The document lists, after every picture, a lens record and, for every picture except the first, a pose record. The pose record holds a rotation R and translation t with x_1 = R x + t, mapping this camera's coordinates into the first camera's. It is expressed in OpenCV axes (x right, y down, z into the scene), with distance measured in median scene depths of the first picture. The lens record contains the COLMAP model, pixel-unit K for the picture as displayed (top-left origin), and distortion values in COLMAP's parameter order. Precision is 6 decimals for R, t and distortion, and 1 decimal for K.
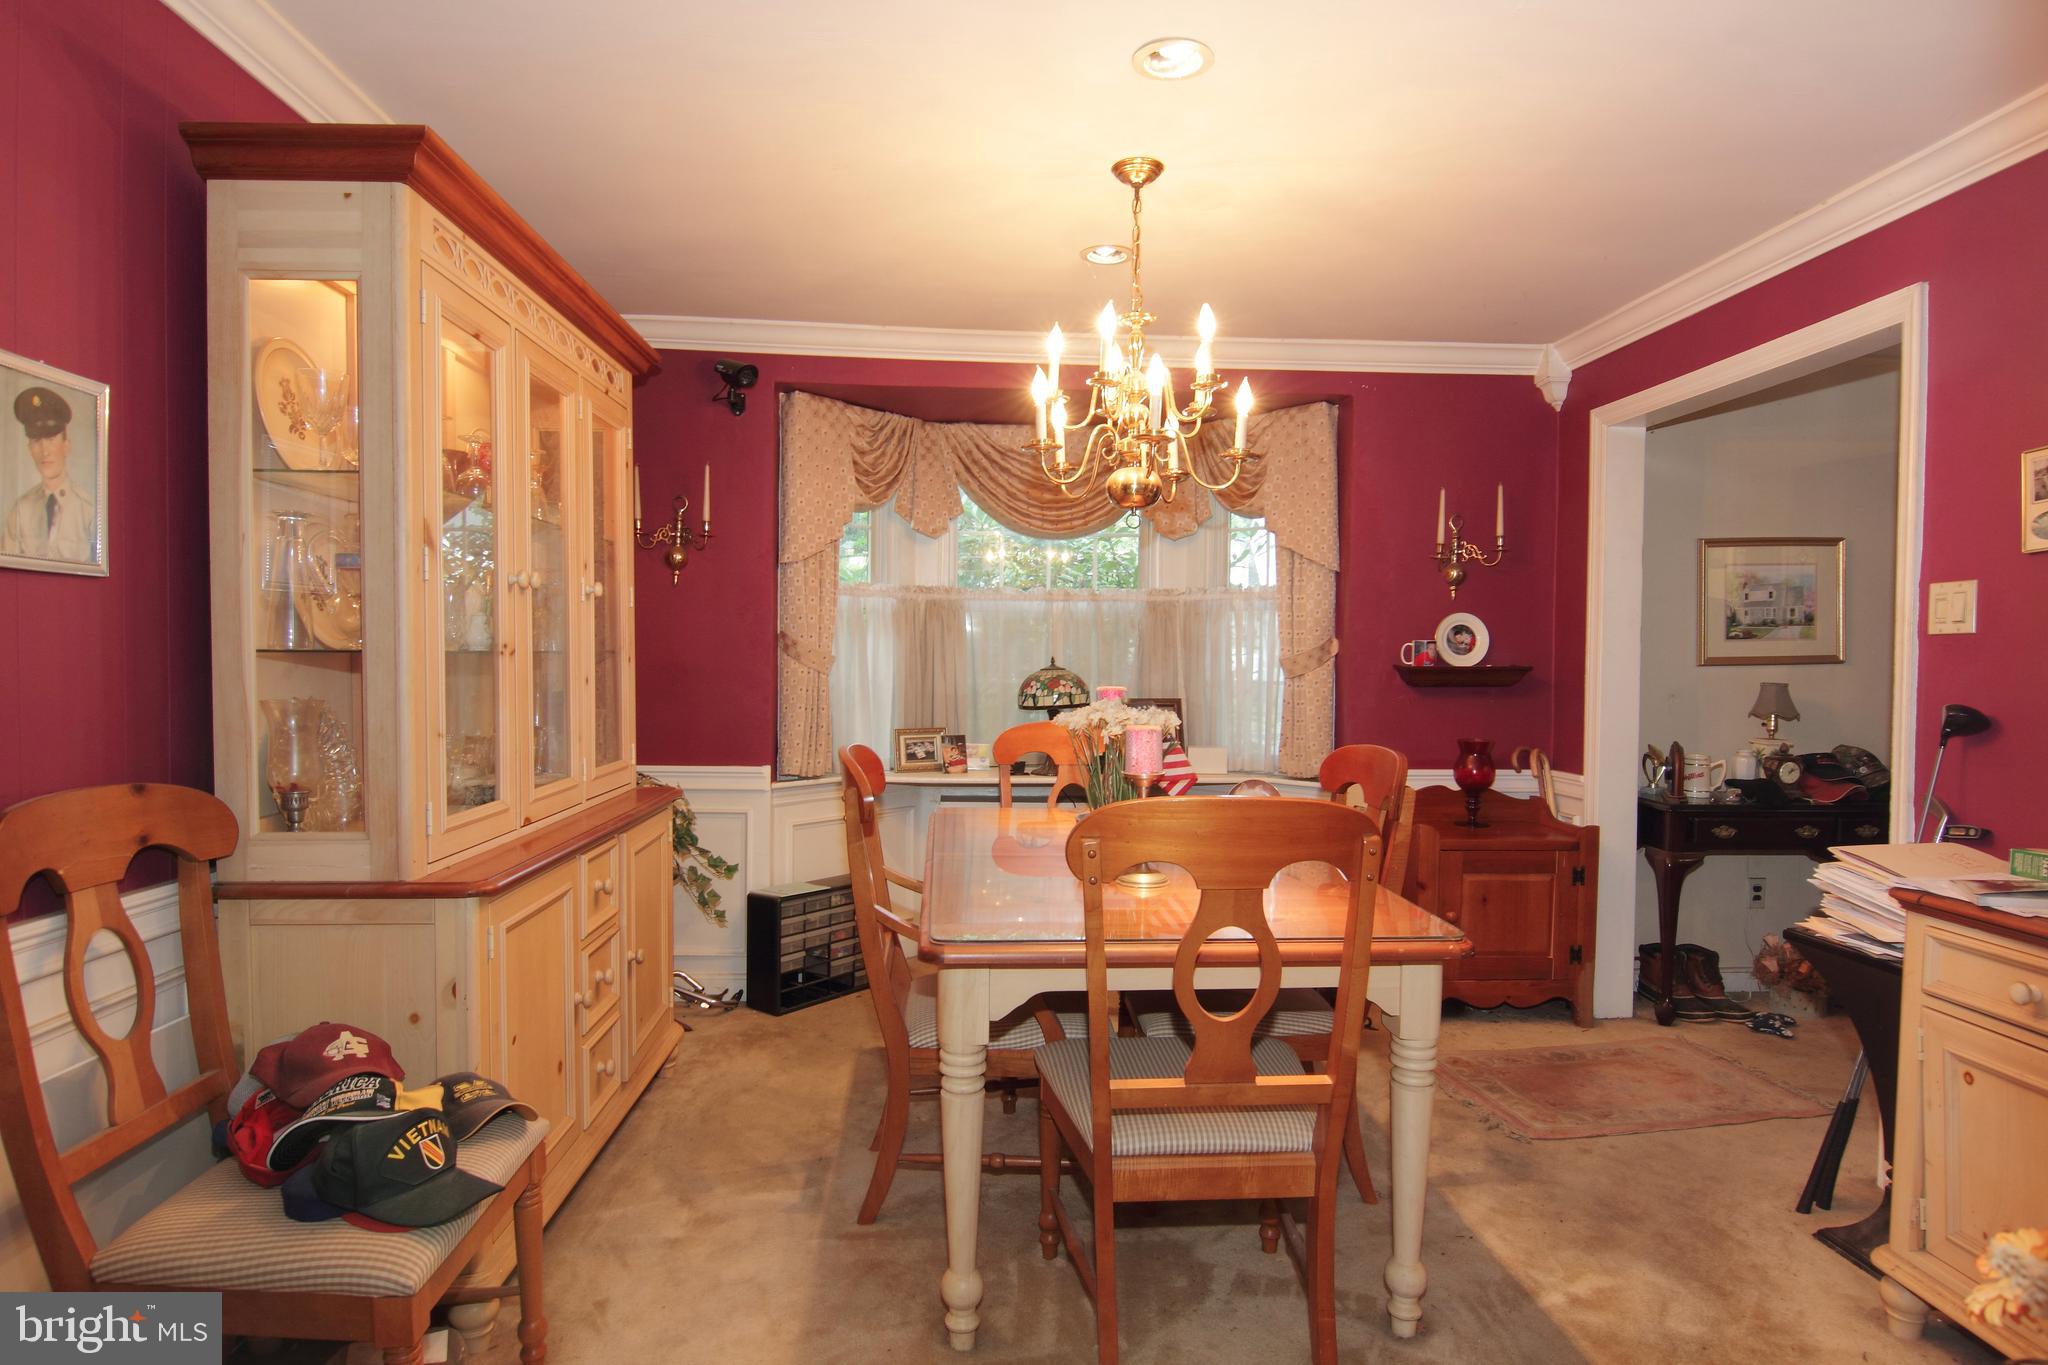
lens RADIAL K [[1137.5, 0, 1027.0], [0, 1137.5, 690.4], [0, 0, 1]] dist [-0.000224, -0.018087]
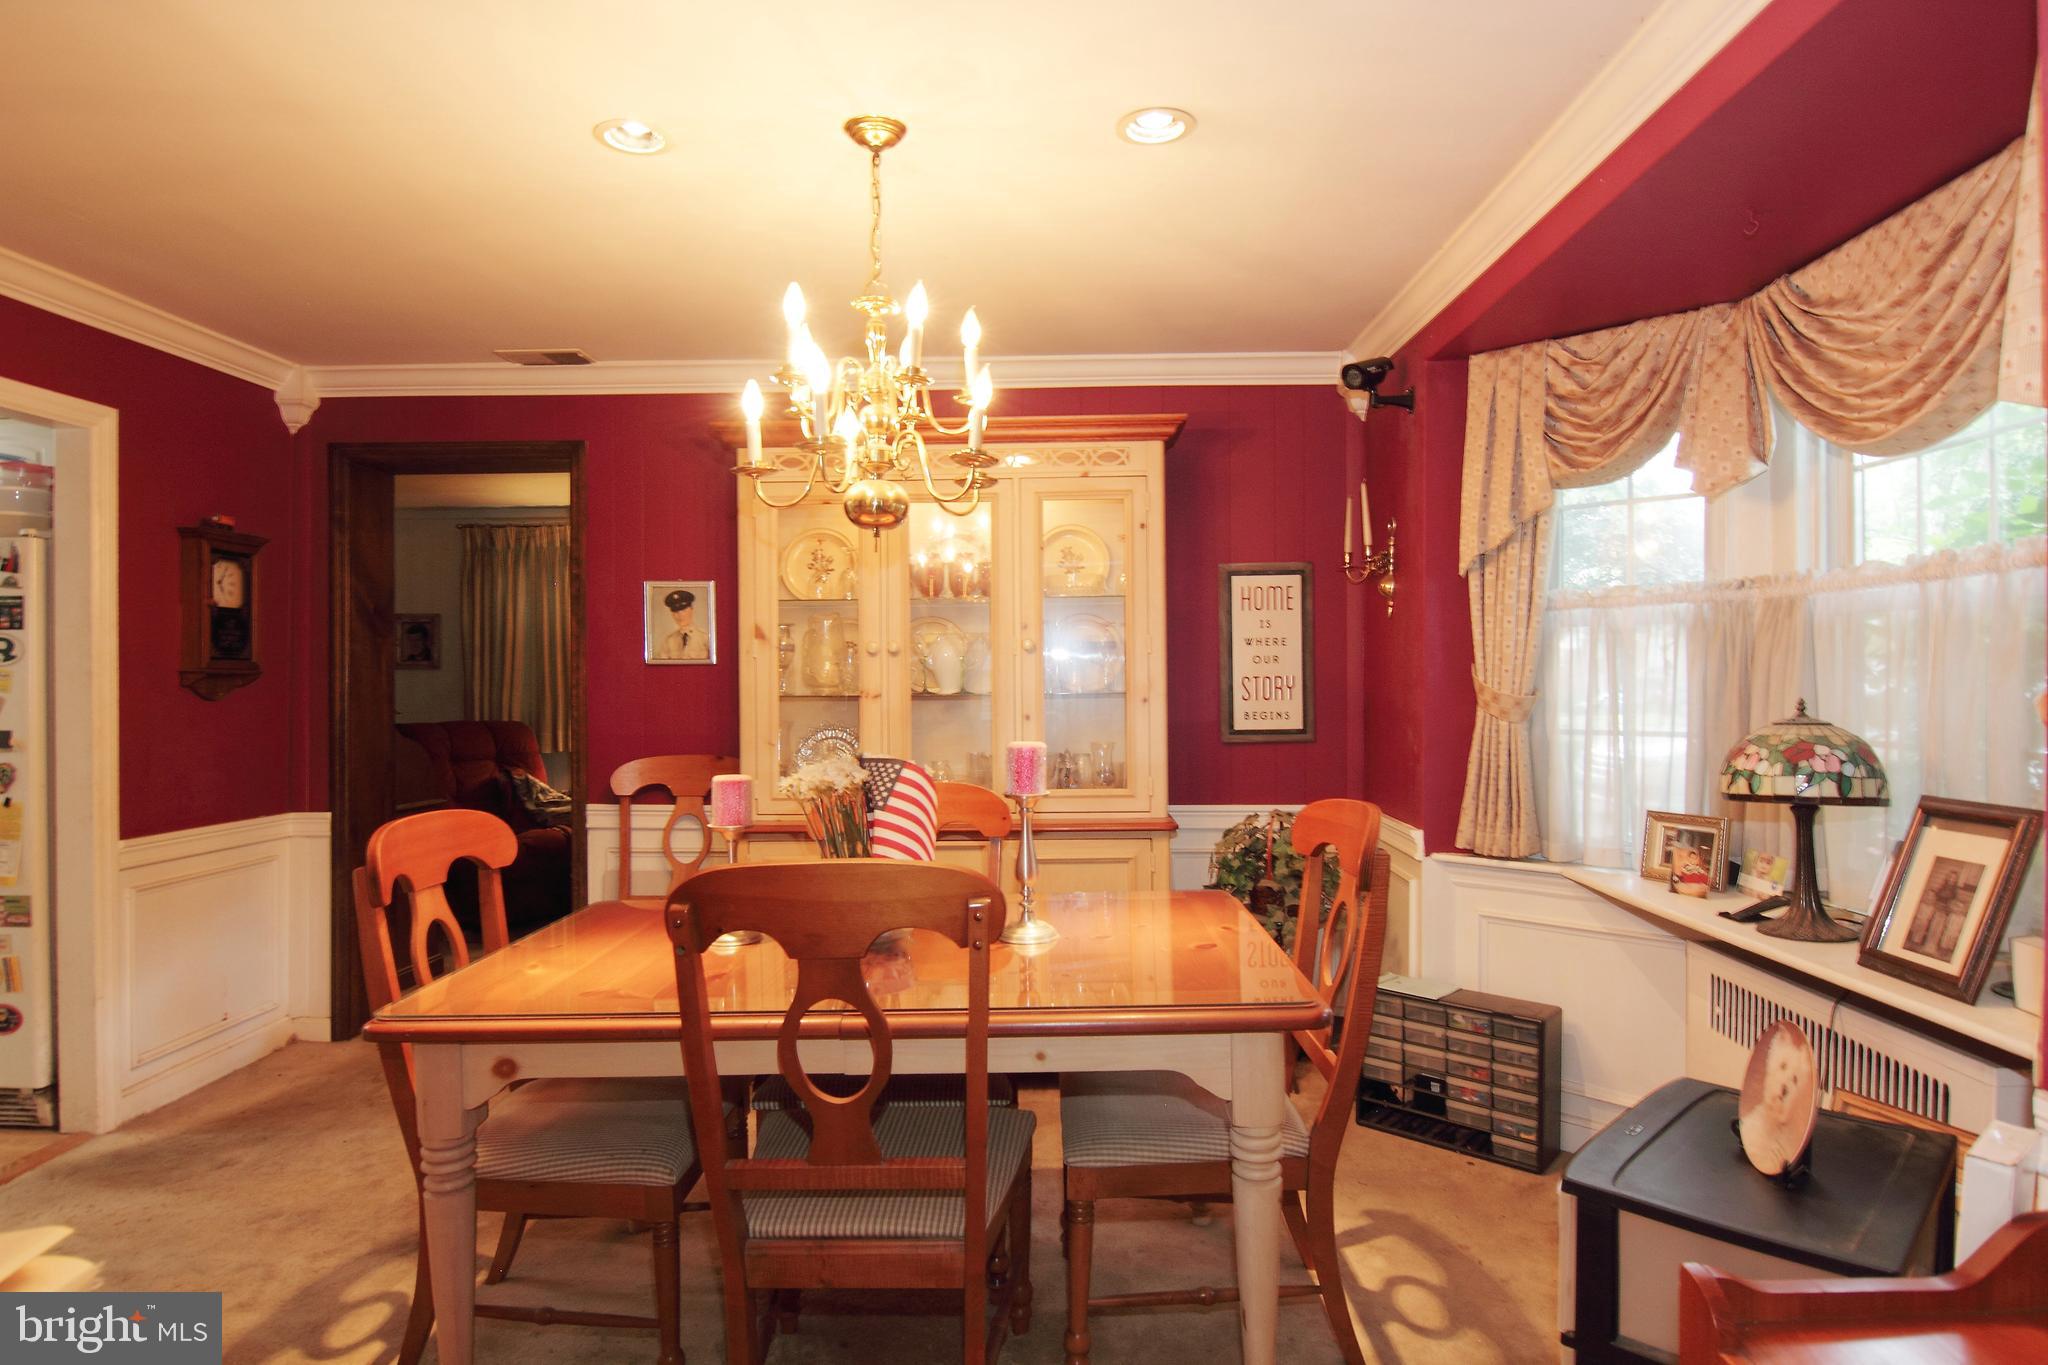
lens RADIAL K [[1137.5, 0, 1028.9], [0, 1137.5, 688.2], [0, 0, 1]] dist [-0.000224, -0.018087]
pose [[-0.088900, -0.000091, -0.996041, 0.595083], [-0.023375, 0.999725, 0.001995, -0.029592], [0.995766, 0.023460, -0.088877, 0.766919]]
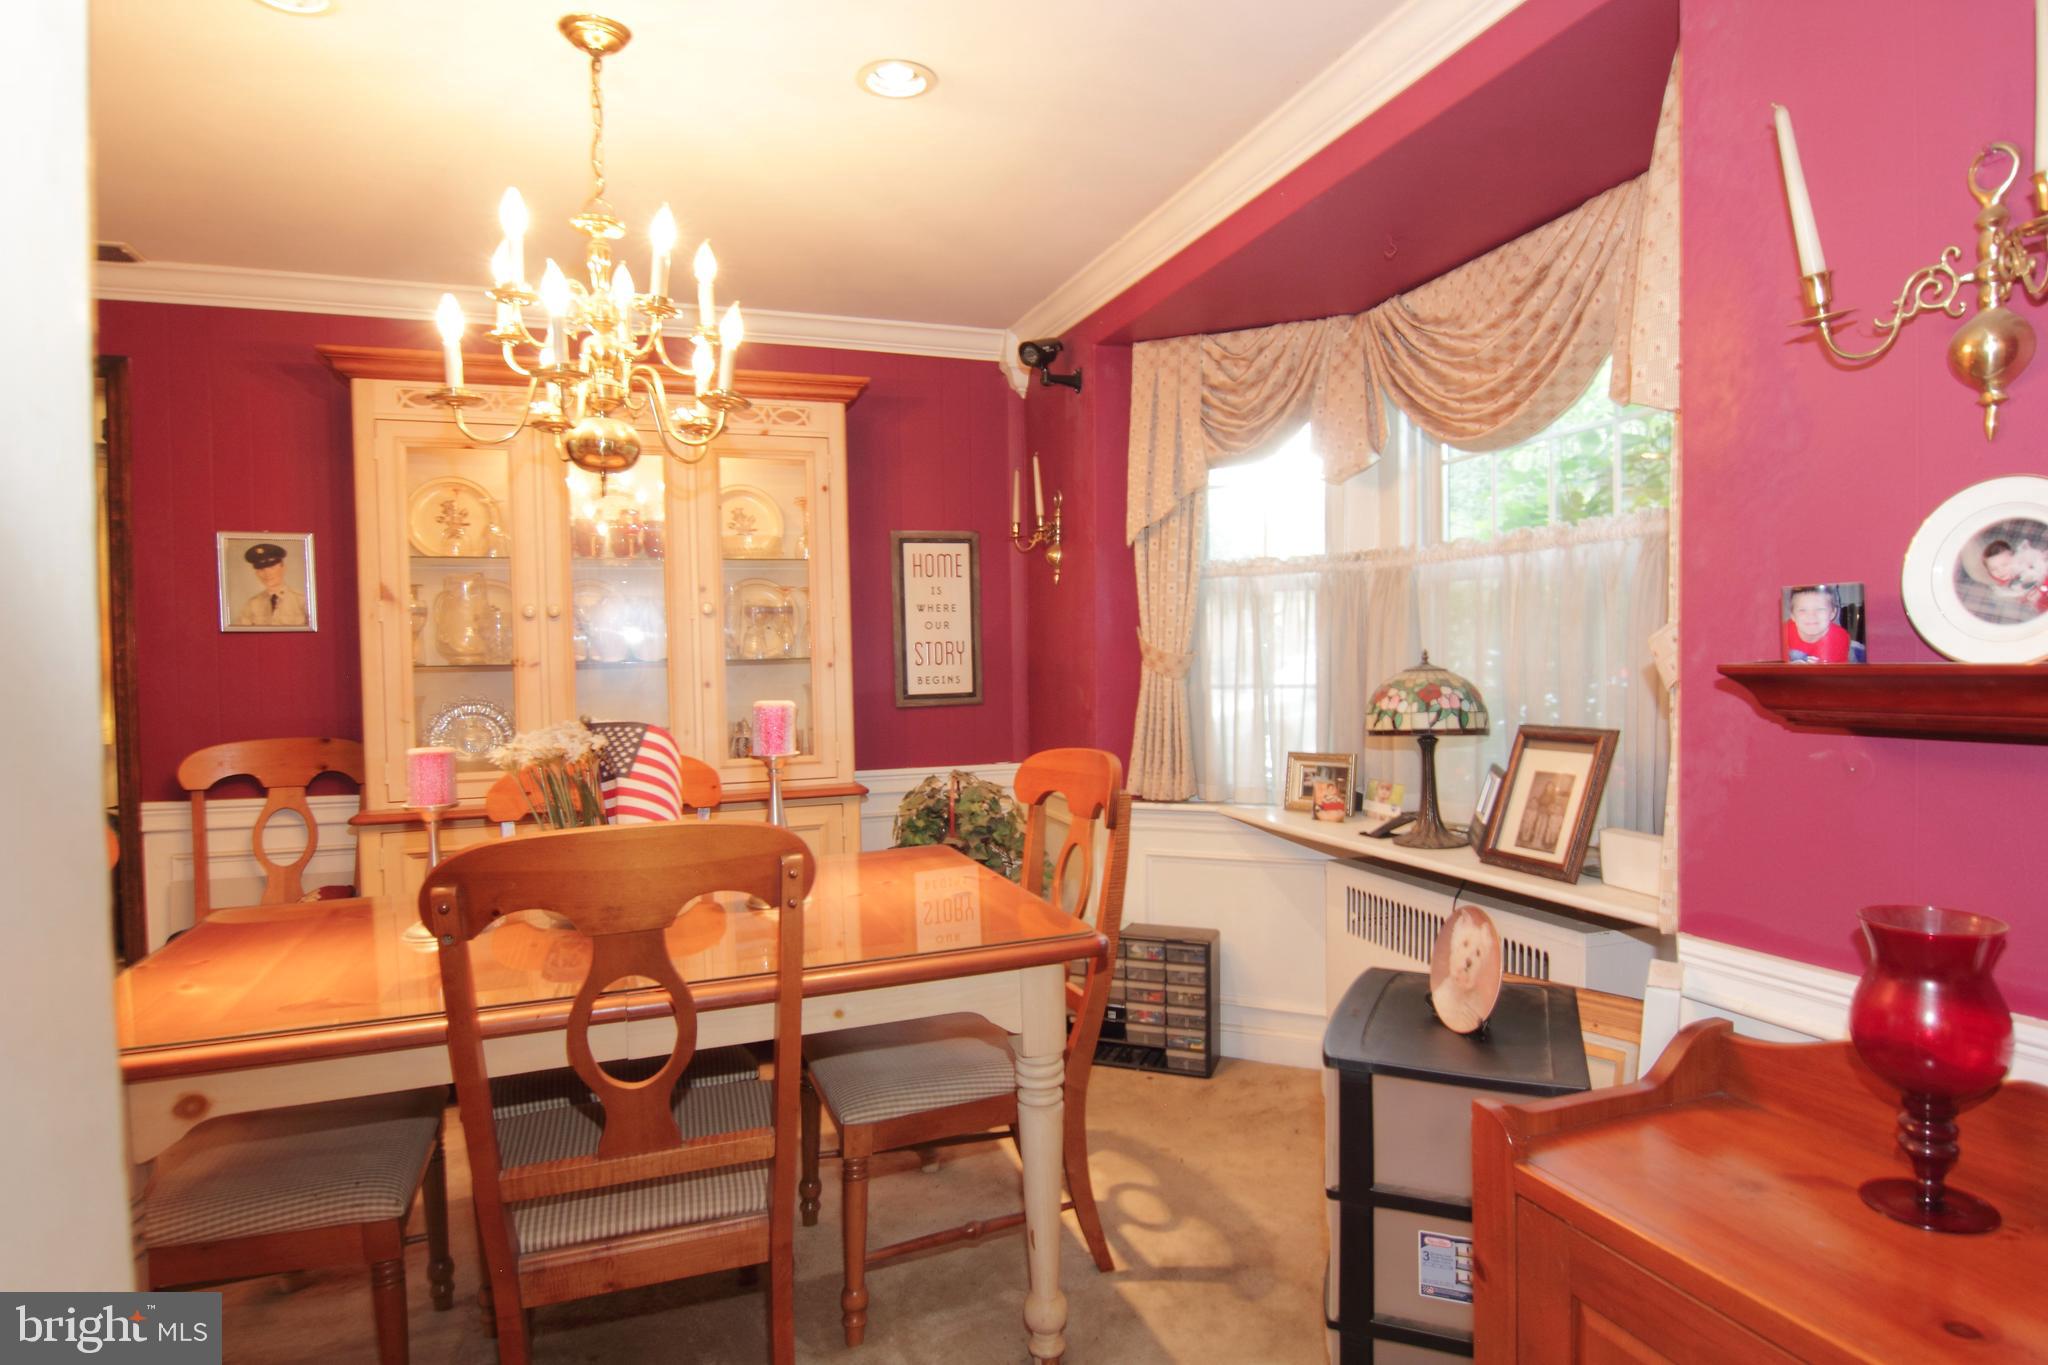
lens RADIAL K [[1137.5, 0, 1016.8], [0, 1137.5, 691.5], [0, 0, 1]] dist [-0.000224, -0.018087]
pose [[0.274744, 0.018109, -0.961347, 0.588643], [-0.009027, 0.999827, 0.016254, -0.016311], [0.961475, 0.004212, 0.274860, 0.678839]]
